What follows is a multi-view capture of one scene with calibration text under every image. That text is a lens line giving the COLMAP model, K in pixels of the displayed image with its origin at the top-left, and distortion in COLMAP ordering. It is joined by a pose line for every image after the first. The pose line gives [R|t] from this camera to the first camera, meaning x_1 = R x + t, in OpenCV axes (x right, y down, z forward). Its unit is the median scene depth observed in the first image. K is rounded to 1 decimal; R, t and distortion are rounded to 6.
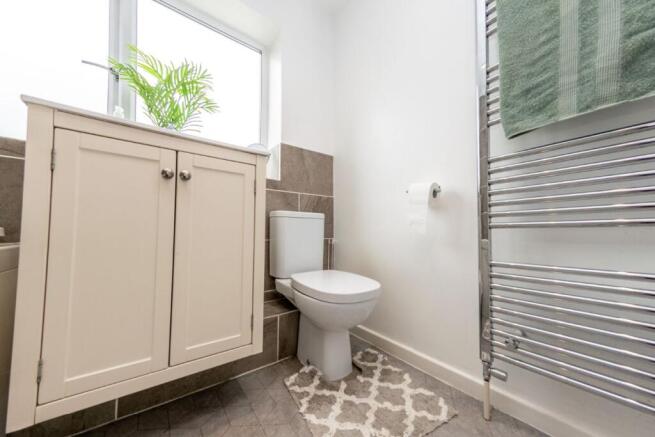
lens RADIAL K [[236.7, 0, 326.3], [0, 236.7, 226.5], [0, 0, 1]] dist [0.001227, 0.000097]
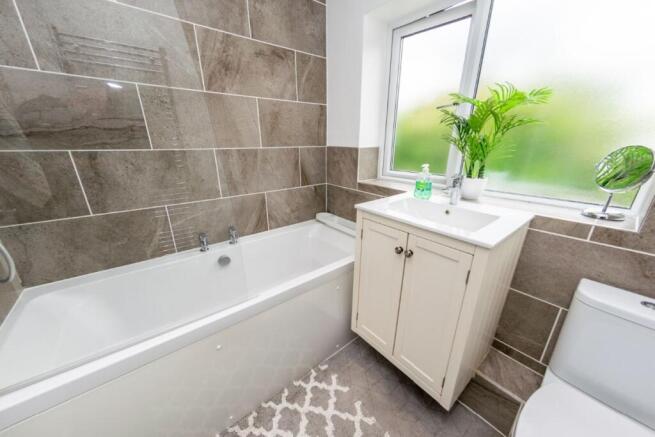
lens RADIAL K [[236.7, 0, 326.3], [0, 236.7, 226.5], [0, 0, 1]] dist [0.001227, 0.000097]
pose [[0.012384, 0.321463, -0.946841, 0.540926], [0.036359, 0.946143, 0.321702, -0.723705], [0.999262, -0.038410, 0.000029, 0.501737]]
